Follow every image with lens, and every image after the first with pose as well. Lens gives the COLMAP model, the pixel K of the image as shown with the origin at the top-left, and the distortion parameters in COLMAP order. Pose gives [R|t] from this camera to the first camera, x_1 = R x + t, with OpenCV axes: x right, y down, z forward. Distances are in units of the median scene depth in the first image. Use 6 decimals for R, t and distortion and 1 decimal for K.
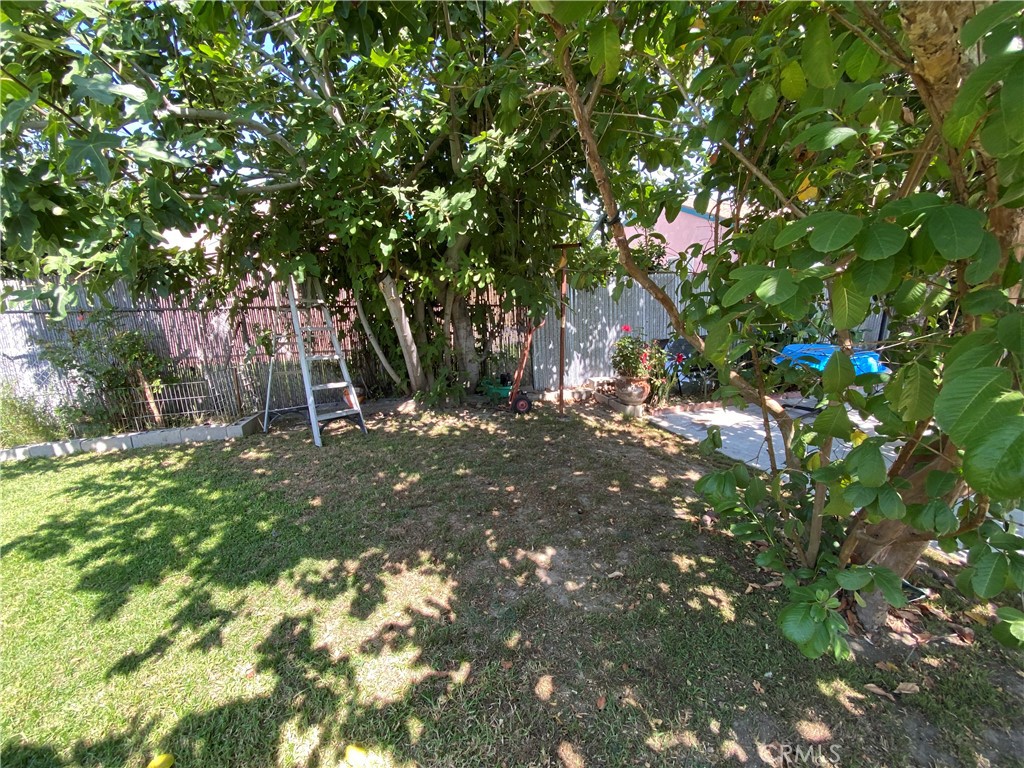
lens RADIAL K [[415.2, 0, 516.9], [0, 415.2, 379.9], [0, 0, 1]] dist [-0.011685, -0.005958]
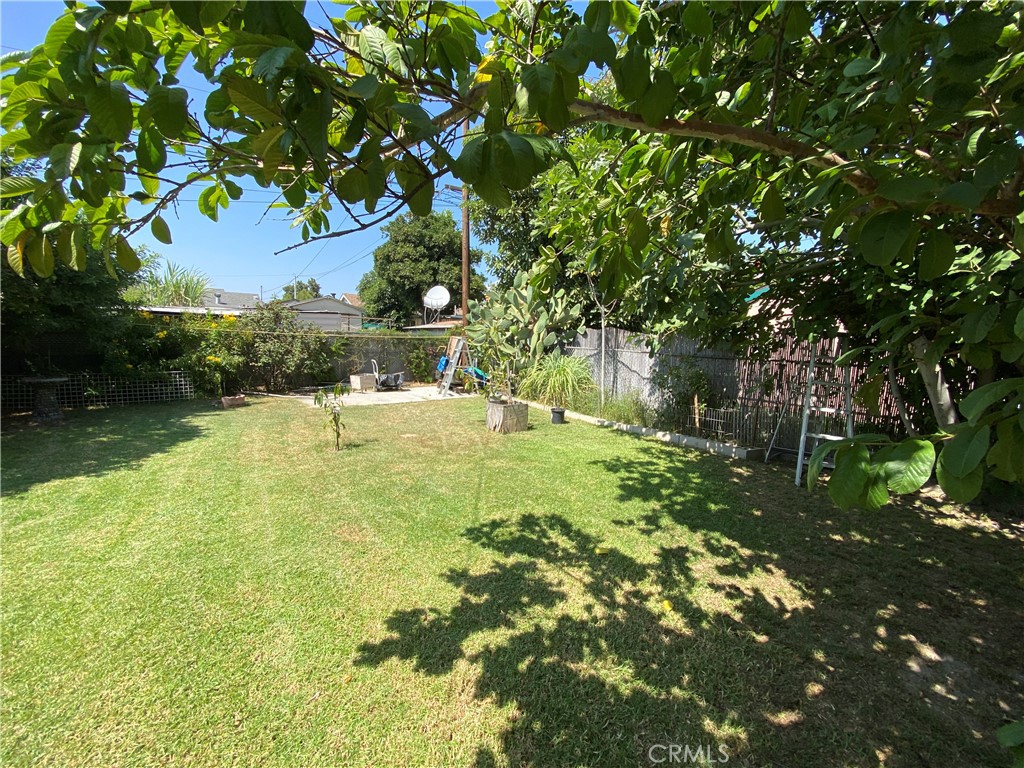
lens RADIAL K [[415.2, 0, 516.0], [0, 415.2, 382.6], [0, 0, 1]] dist [-0.011685, -0.005958]
pose [[0.298106, 0.106469, -0.948576, 0.585825], [-0.236738, 0.970958, 0.034582, 0.062460], [0.924710, 0.214255, 0.314653, -0.196525]]
